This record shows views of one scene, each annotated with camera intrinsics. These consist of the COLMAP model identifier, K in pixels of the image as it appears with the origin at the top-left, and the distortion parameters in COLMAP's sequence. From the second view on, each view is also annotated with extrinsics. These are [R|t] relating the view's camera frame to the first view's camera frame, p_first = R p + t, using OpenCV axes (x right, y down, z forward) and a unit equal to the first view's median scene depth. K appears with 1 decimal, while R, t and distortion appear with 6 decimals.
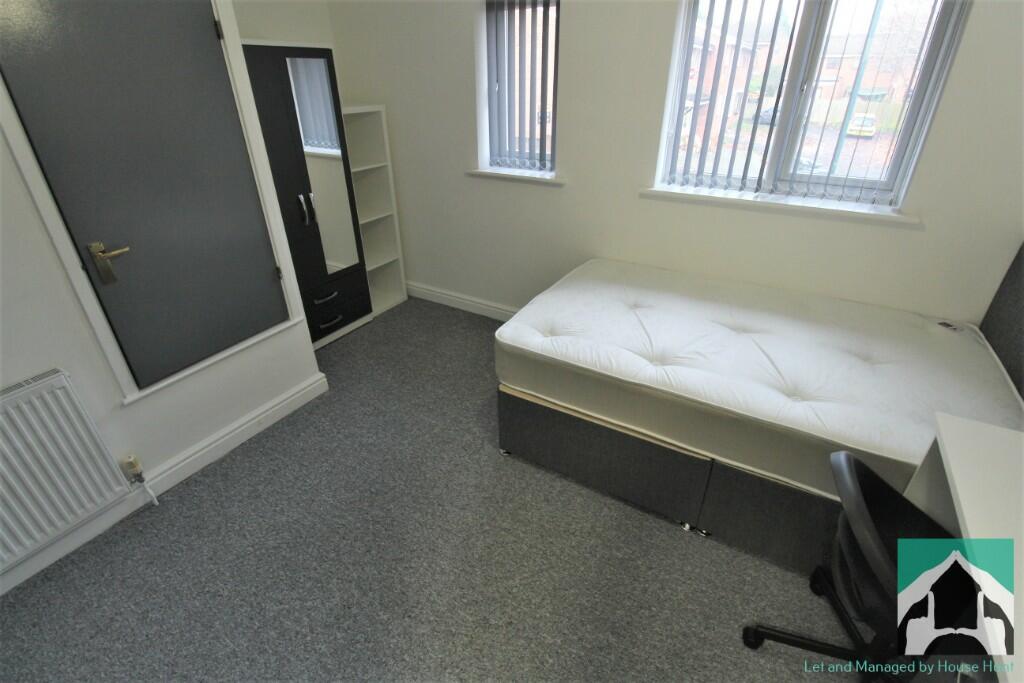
lens RADIAL K [[478.7, 0, 514.0], [0, 478.7, 339.1], [0, 0, 1]] dist [0.002066, -0.007844]
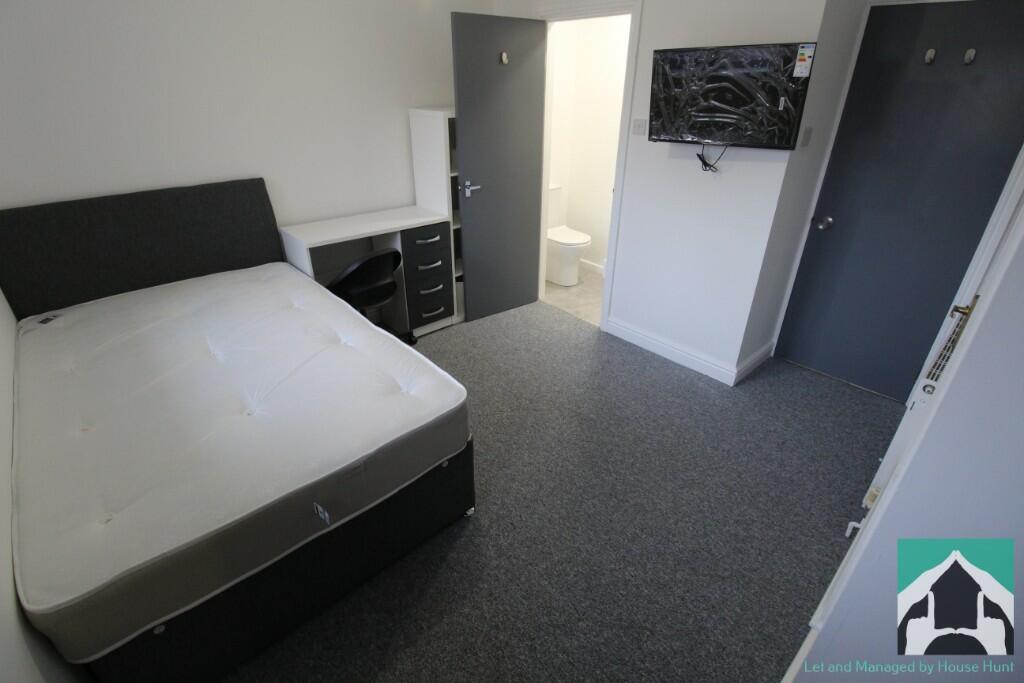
lens RADIAL K [[478.7, 0, 509.1], [0, 478.7, 337.5], [0, 0, 1]] dist [0.002066, -0.007844]
pose [[-0.955722, -0.142315, 0.257571, -0.338997], [0.139812, 0.550582, 0.822990, -0.808992], [-0.258938, 0.822561, -0.506306, 1.481488]]
